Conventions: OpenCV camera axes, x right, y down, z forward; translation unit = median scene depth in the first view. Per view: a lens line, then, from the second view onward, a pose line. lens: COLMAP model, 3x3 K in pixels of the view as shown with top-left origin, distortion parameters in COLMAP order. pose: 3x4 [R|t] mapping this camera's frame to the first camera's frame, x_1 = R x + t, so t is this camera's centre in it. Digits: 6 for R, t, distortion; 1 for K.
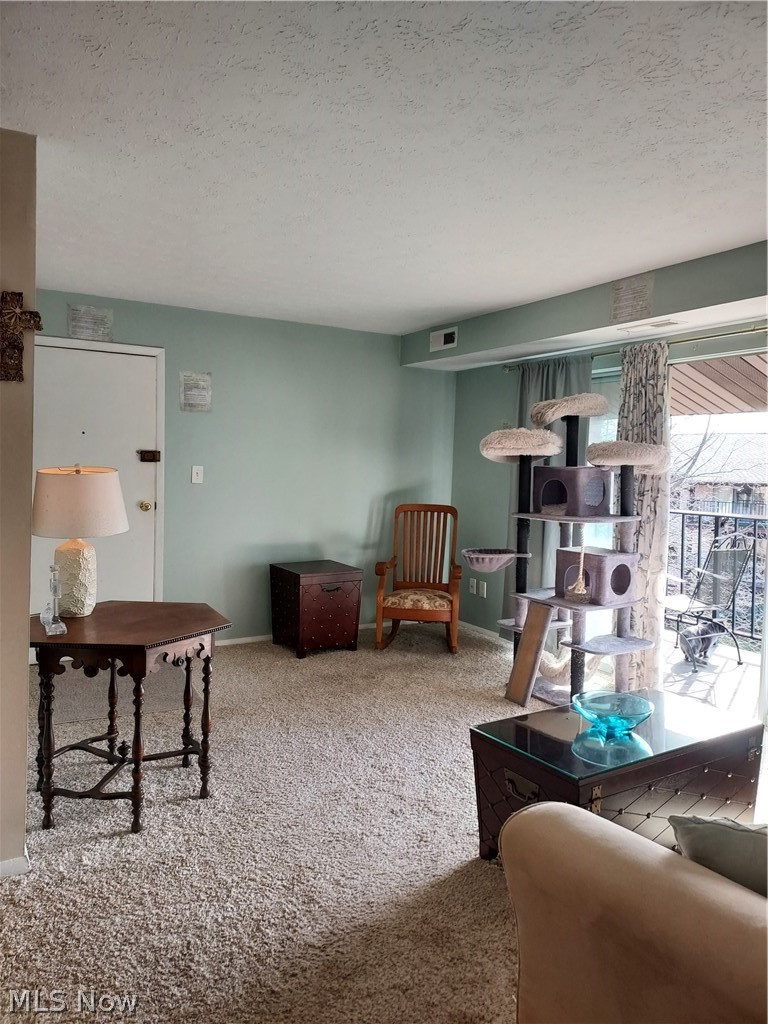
lens RADIAL K [[740.4, 0, 376.1], [0, 740.4, 507.3], [0, 0, 1]] dist [0.073544, -0.056806]
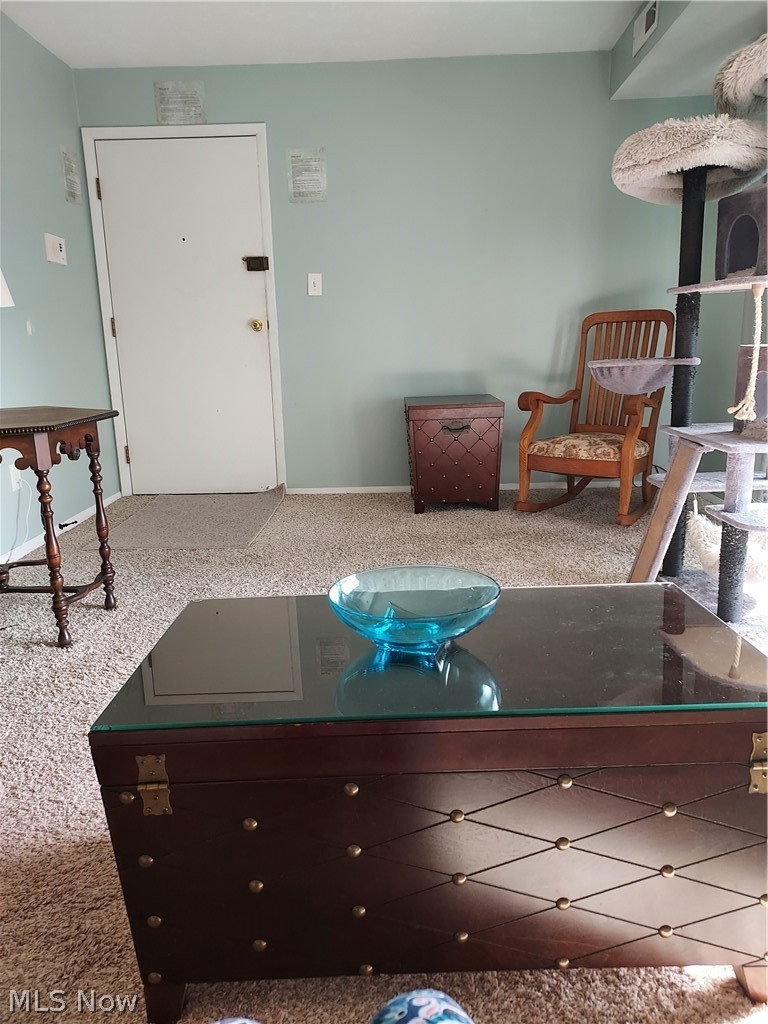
lens RADIAL K [[738.8, 0, 384.0], [0, 738.8, 512.0], [0, 0, 1]] dist [0.093326, -0.124811]
pose [[0.846907, 0.073398, -0.526651, 0.345569], [0.013521, 0.987135, 0.159318, 0.091940], [0.531569, -0.142049, 0.835019, 0.396813]]
